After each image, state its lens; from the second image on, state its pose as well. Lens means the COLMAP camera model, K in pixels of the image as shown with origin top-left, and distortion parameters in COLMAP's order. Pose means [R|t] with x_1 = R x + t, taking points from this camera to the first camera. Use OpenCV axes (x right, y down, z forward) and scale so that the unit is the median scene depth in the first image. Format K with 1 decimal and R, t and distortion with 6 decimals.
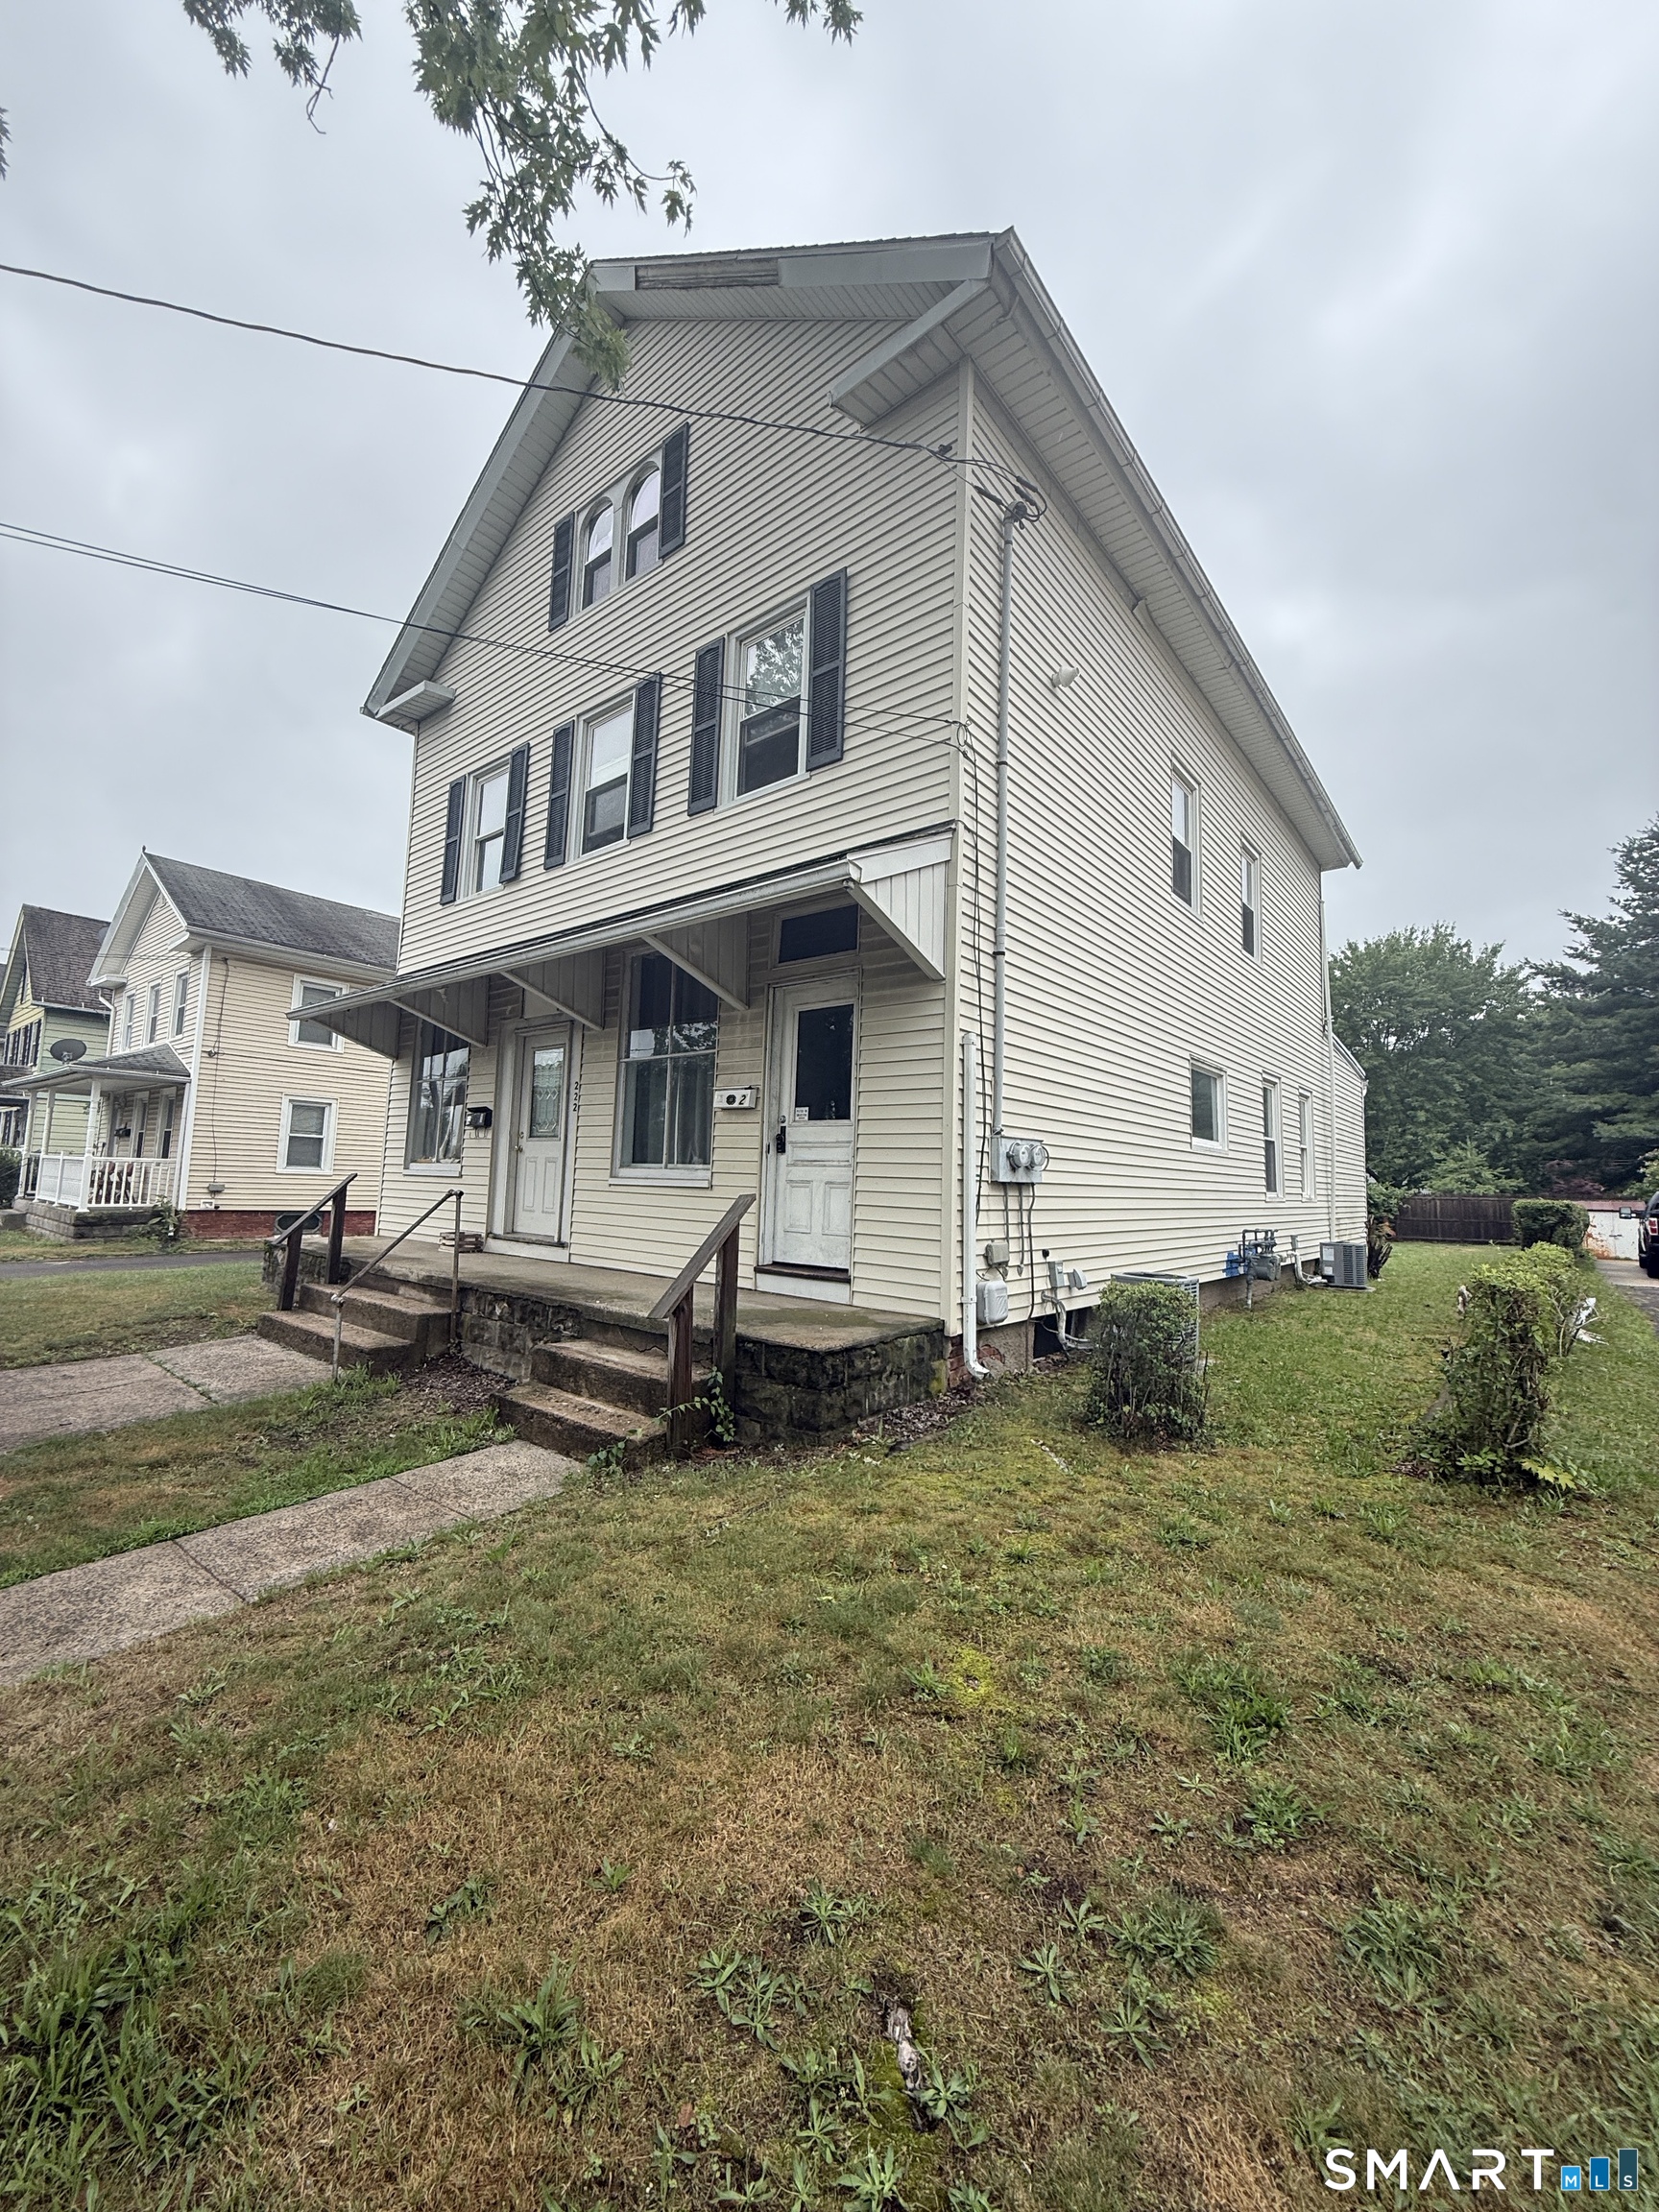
lens RADIAL K [[875.9, 0, 827.4], [0, 875.9, 1100.1], [0, 0, 1]] dist [-0.002149, -0.000580]
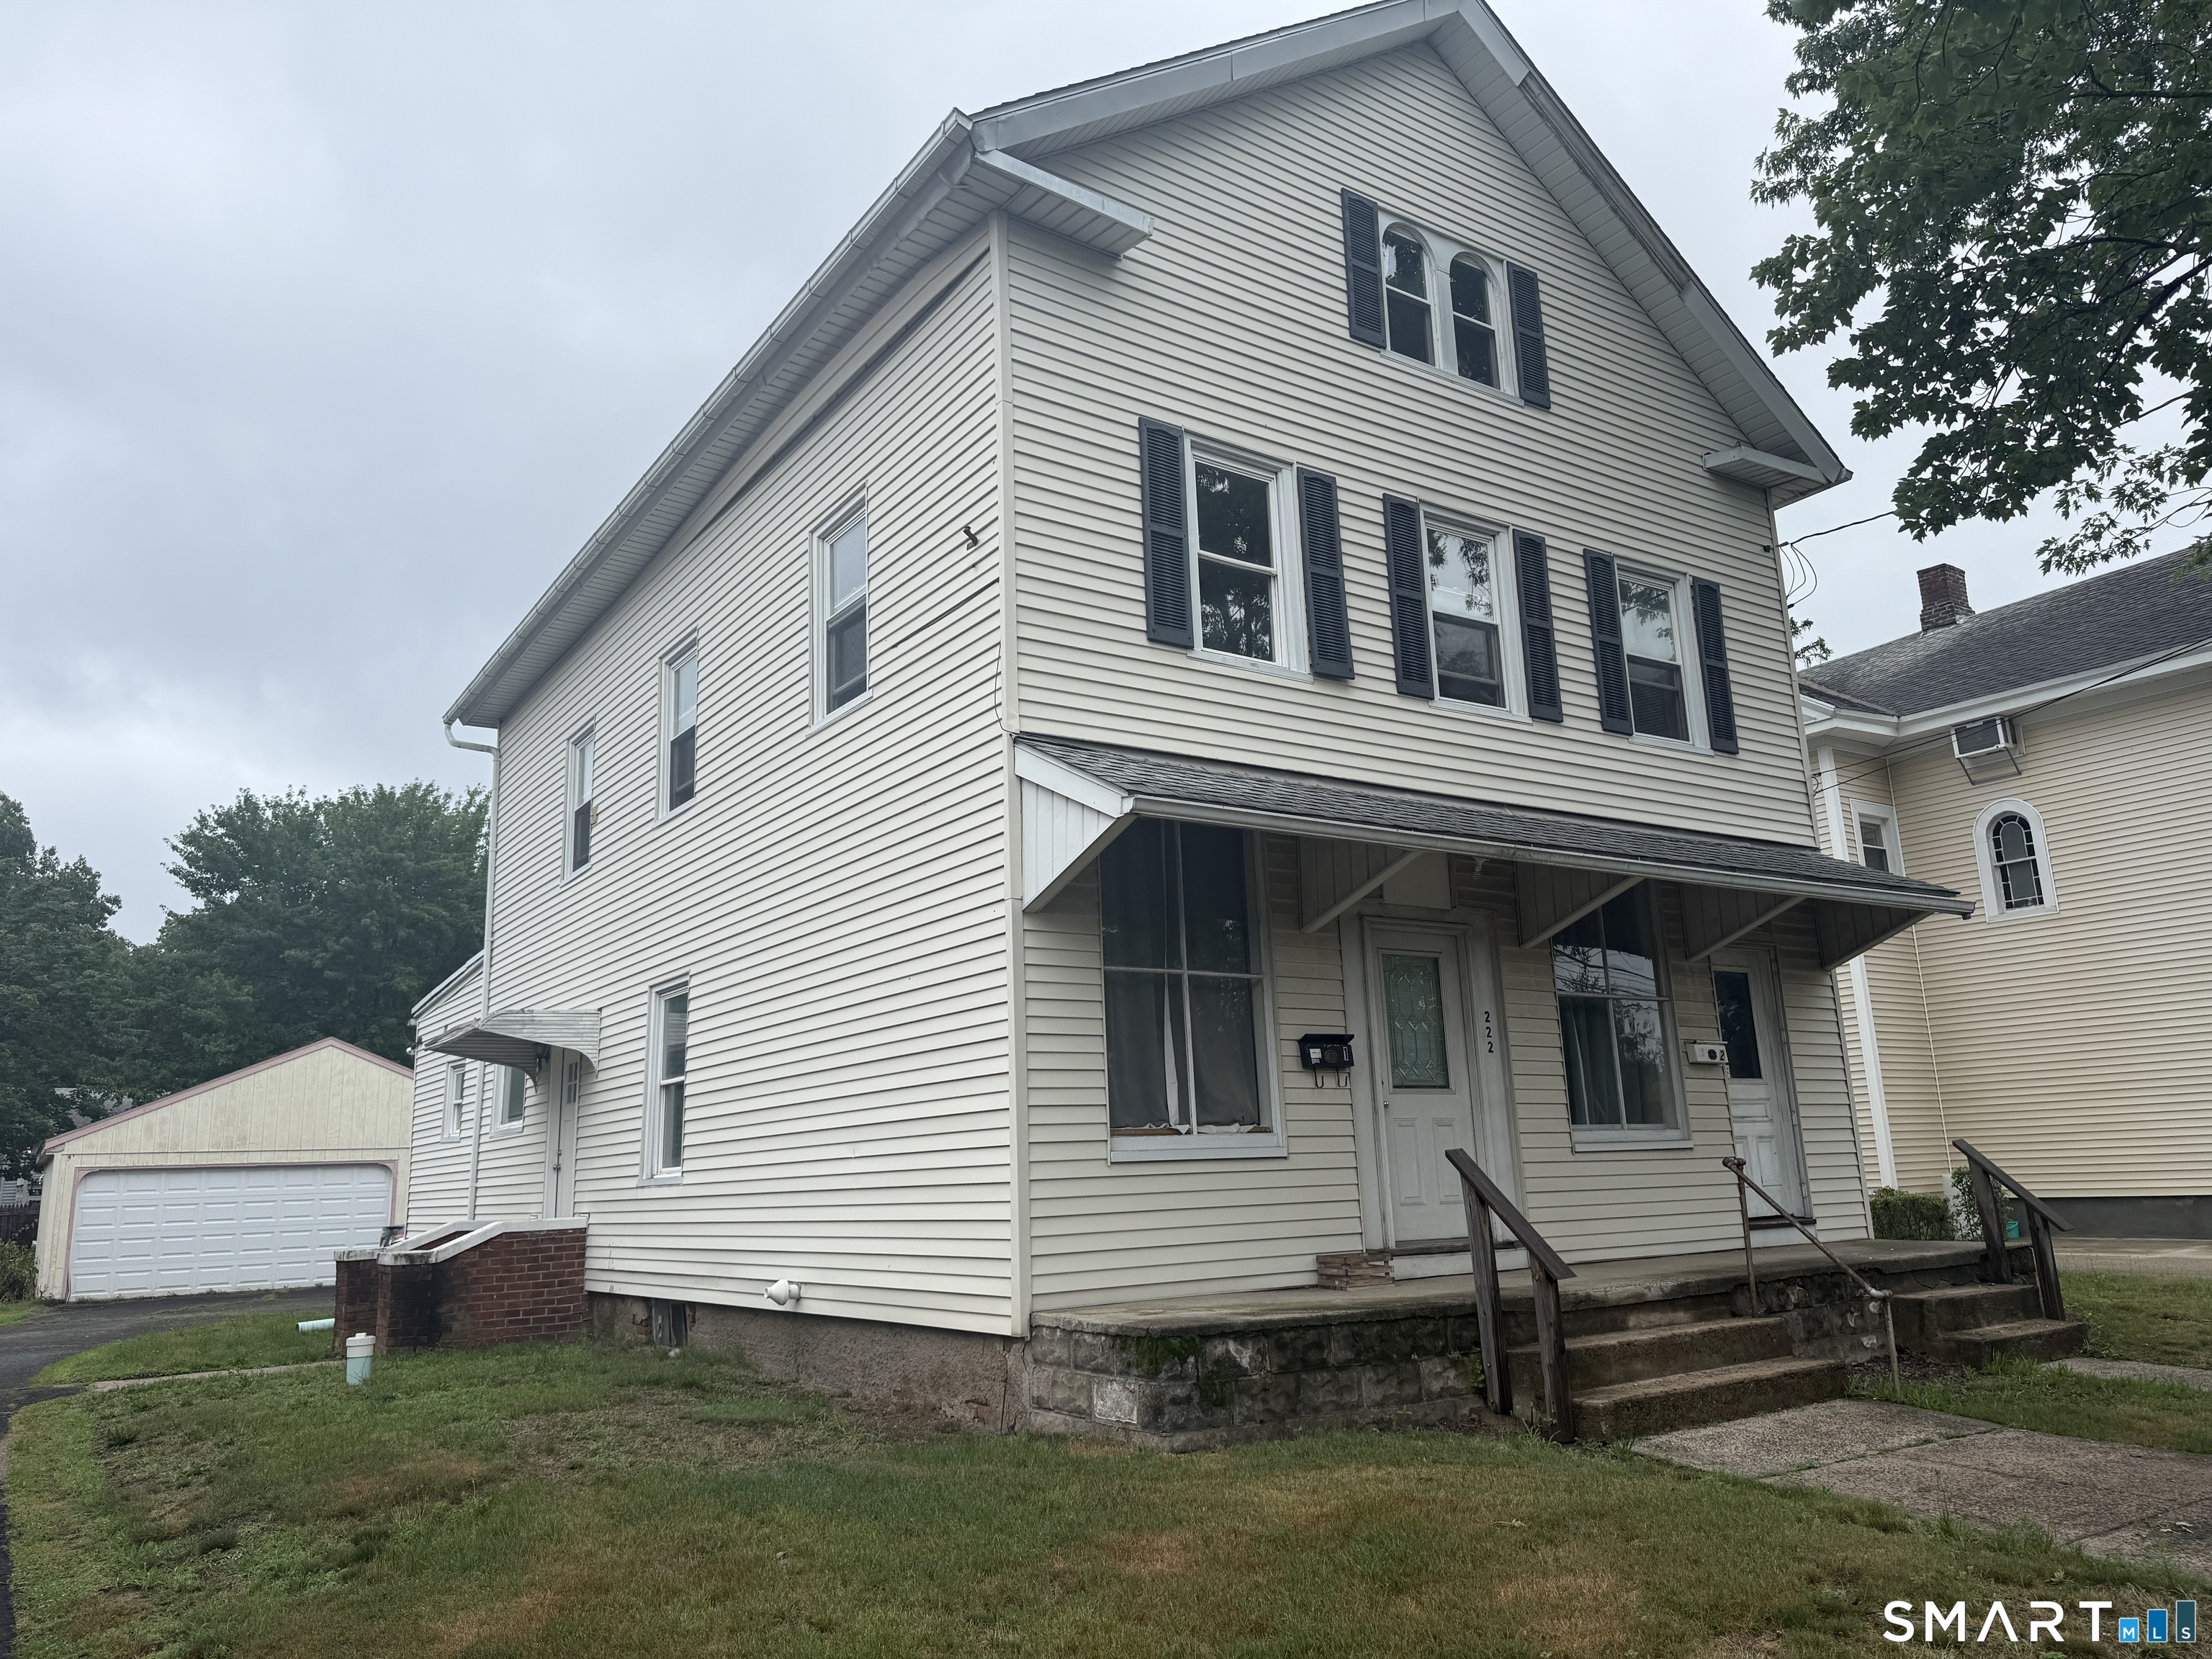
lens RADIAL K [[1565.6, 0, 1106.0], [0, 1565.6, 829.5], [0, 0, 1]] dist [0.061196, 0.000138]
pose [[0.268782, 0.169412, 0.948185, -1.539988], [-0.042565, 0.985538, -0.164020, 0.054192], [-0.962260, 0.003726, 0.272106, 0.893740]]
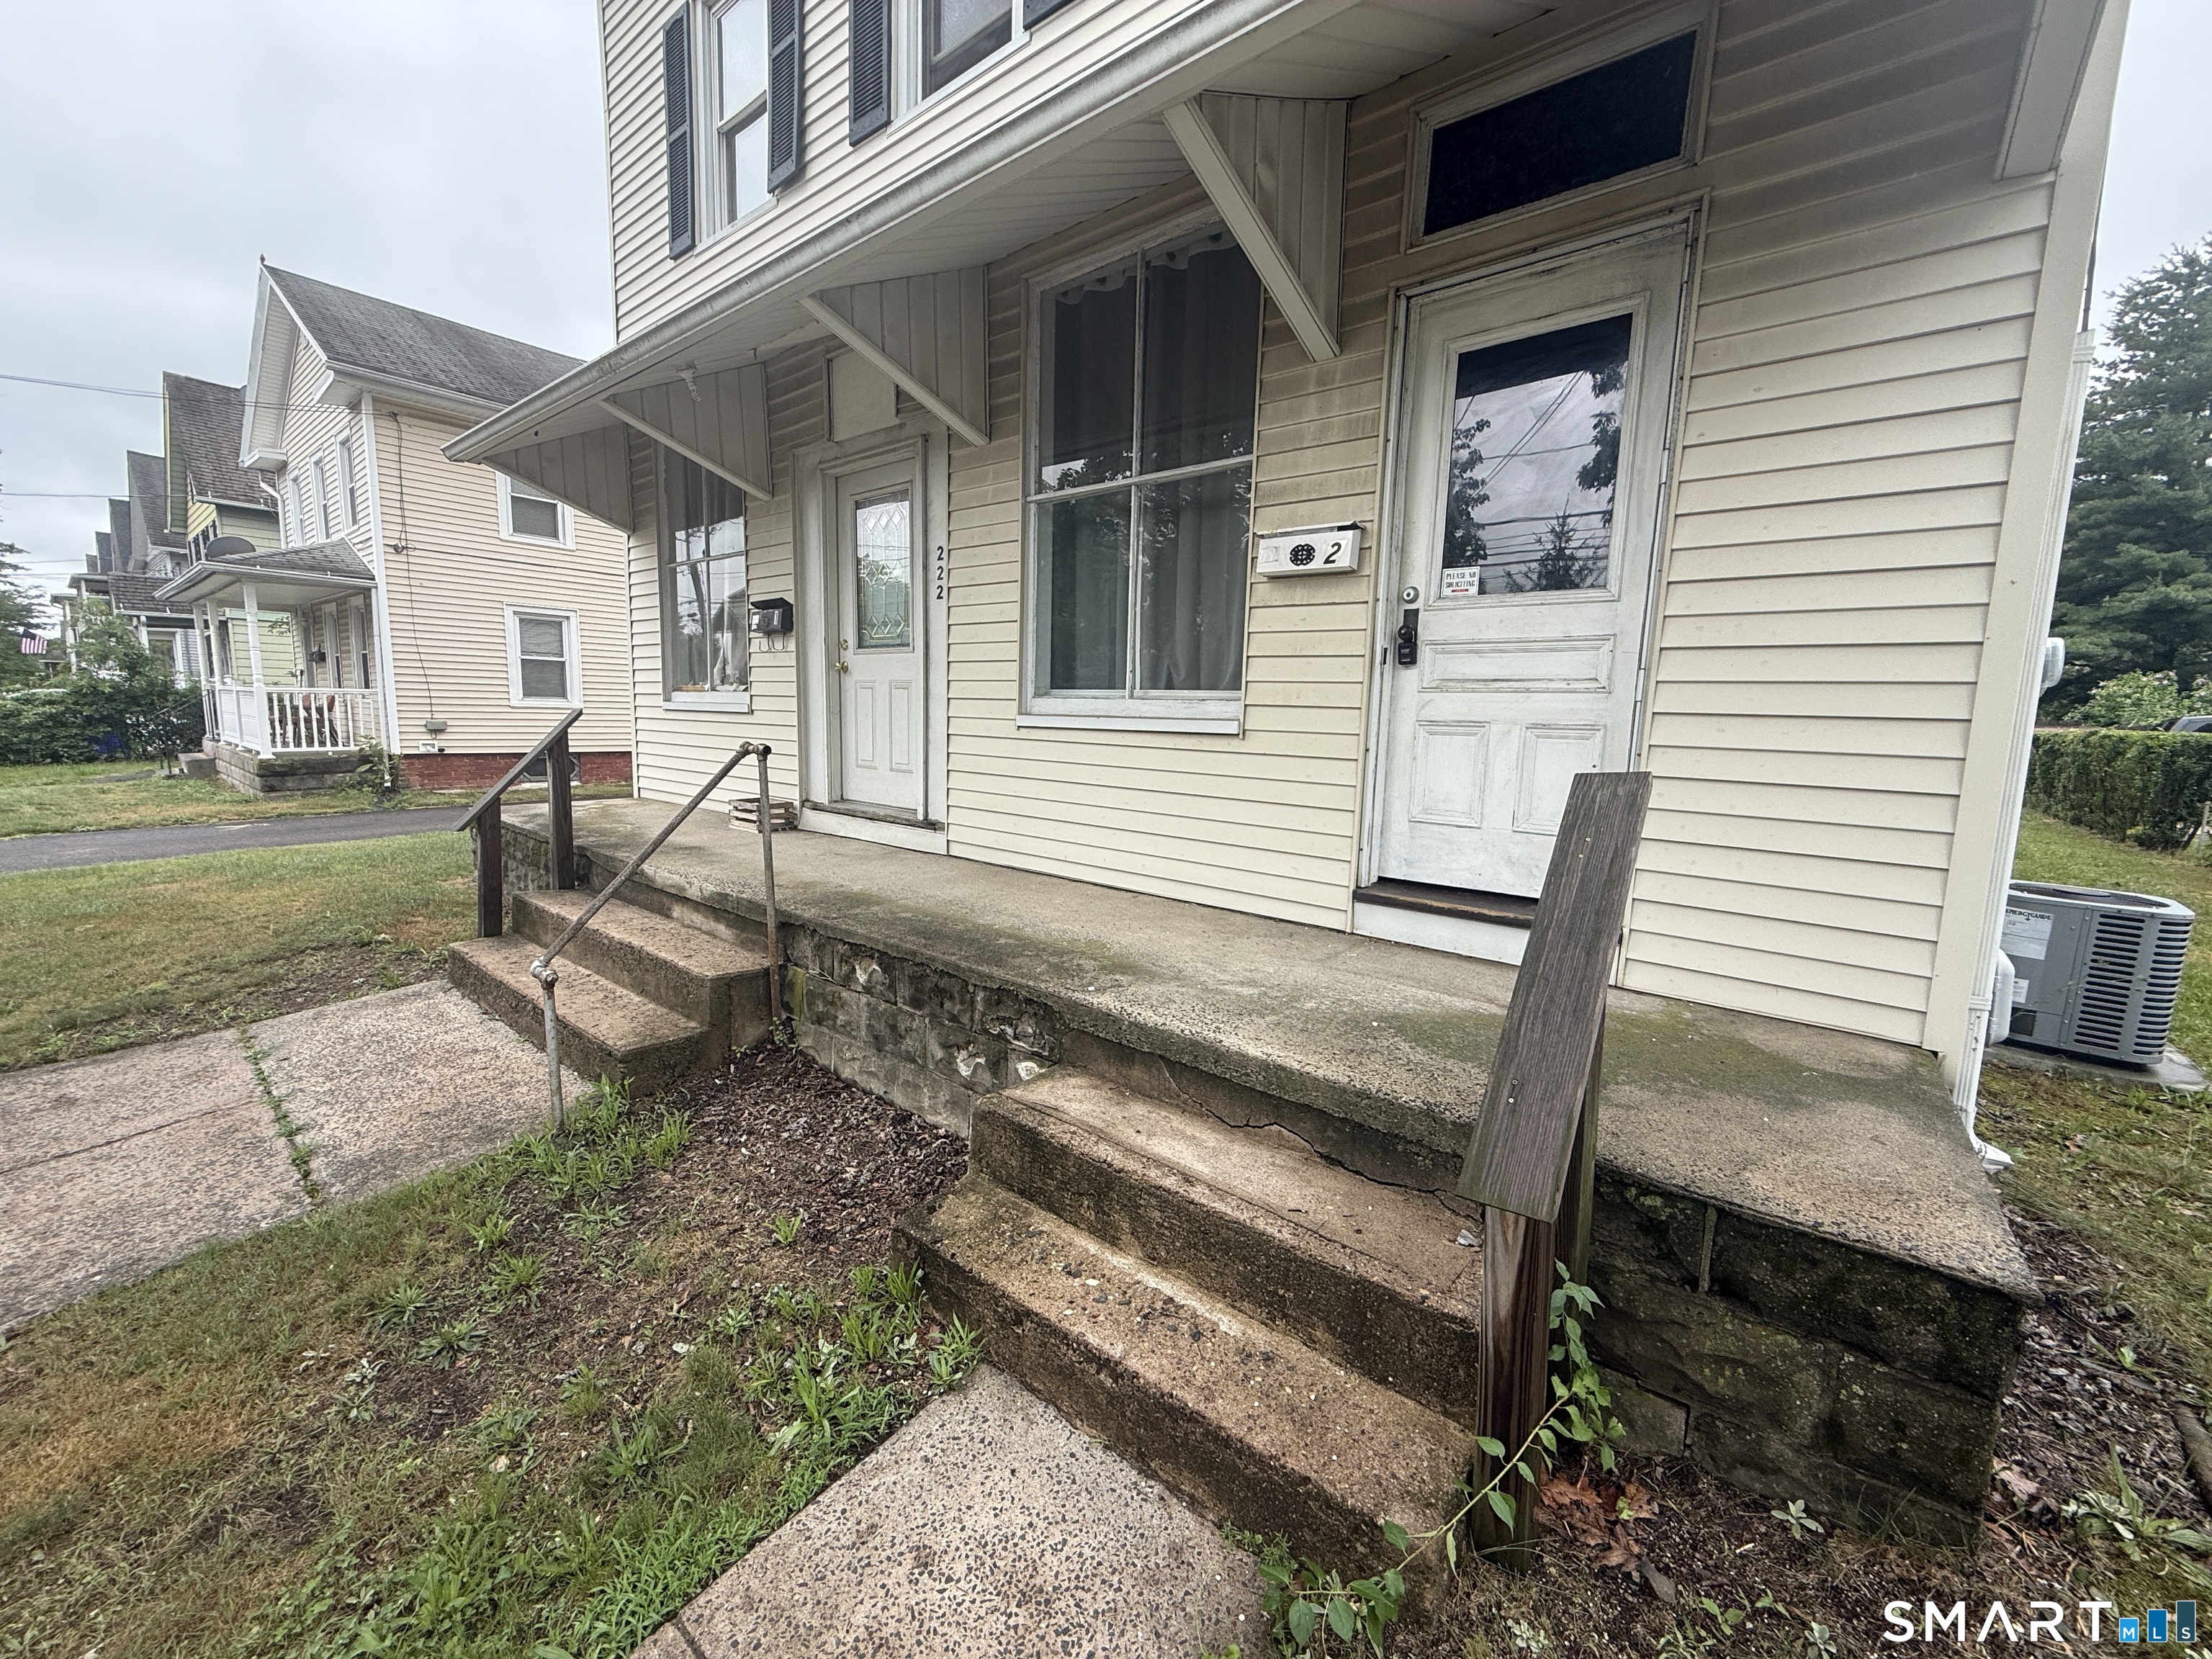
lens RADIAL K [[875.9, 0, 1103.3], [0, 875.9, 831.3], [0, 0, 1]] dist [-0.002149, -0.000580]
pose [[0.999974, -0.006482, -0.003220, -0.168305], [0.007049, 0.973139, 0.230112, 0.027685], [0.001642, -0.230129, 0.973159, 0.374855]]
